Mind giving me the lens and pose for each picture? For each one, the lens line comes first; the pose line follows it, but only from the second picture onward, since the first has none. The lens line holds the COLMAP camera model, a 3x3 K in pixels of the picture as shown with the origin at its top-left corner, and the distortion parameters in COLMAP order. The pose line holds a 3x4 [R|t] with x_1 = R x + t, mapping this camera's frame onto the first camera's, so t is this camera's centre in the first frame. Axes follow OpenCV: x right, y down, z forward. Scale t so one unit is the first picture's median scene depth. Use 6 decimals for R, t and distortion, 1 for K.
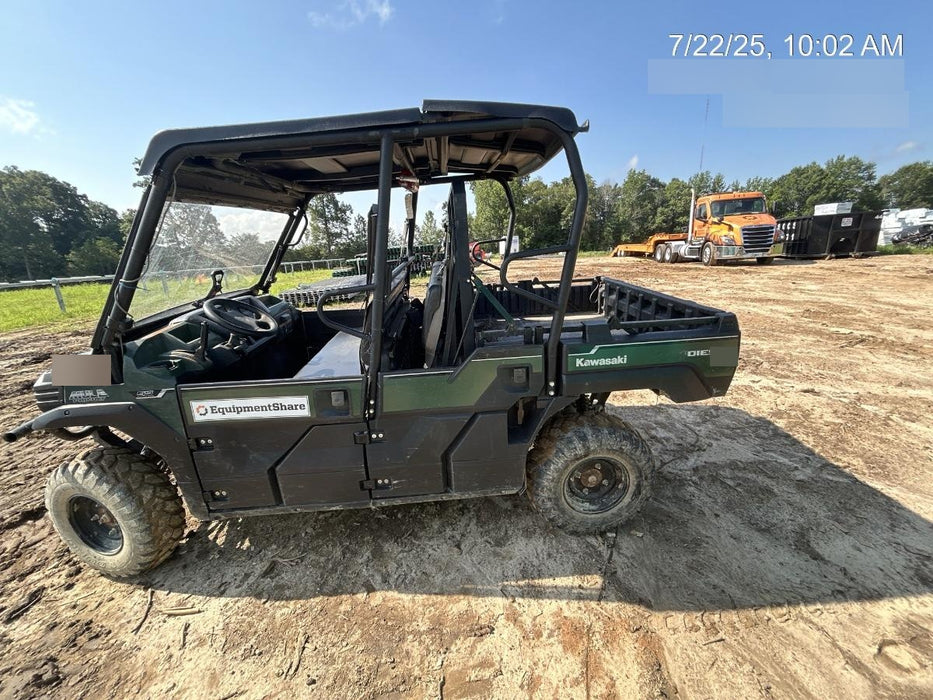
lens RADIAL K [[375.7, 0, 464.0], [0, 375.7, 352.8], [0, 0, 1]] dist [0.003481, -0.001182]
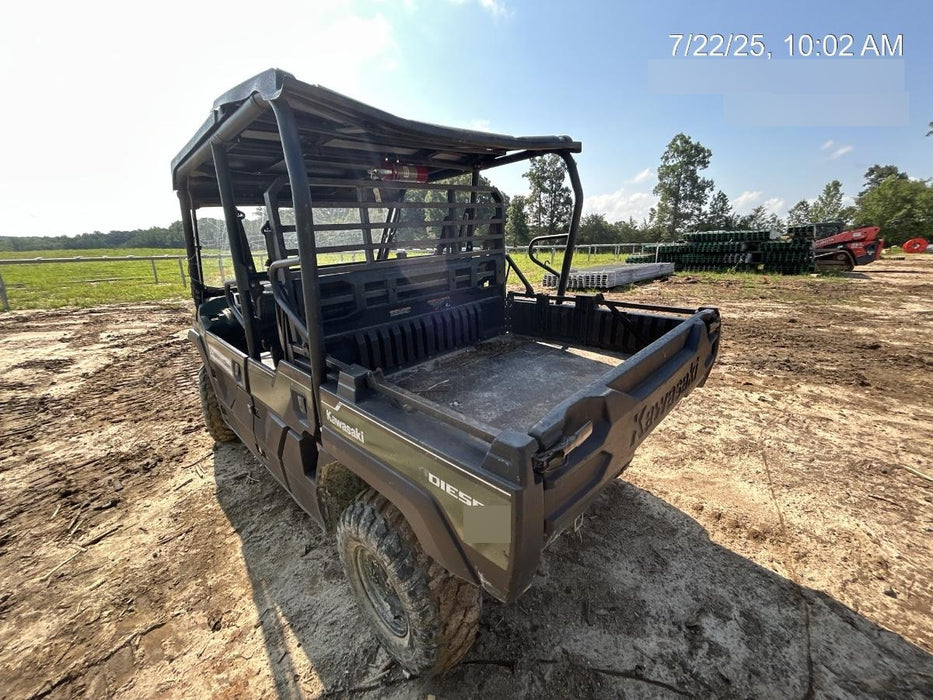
lens RADIAL K [[375.7, 0, 465.5], [0, 375.7, 352.0], [0, 0, 1]] dist [0.003481, -0.001182]
pose [[0.668693, 0.251640, -0.699662, 0.800332], [-0.220002, 0.965817, 0.137101, -0.210336], [0.710246, 0.062249, 0.701196, 0.546350]]
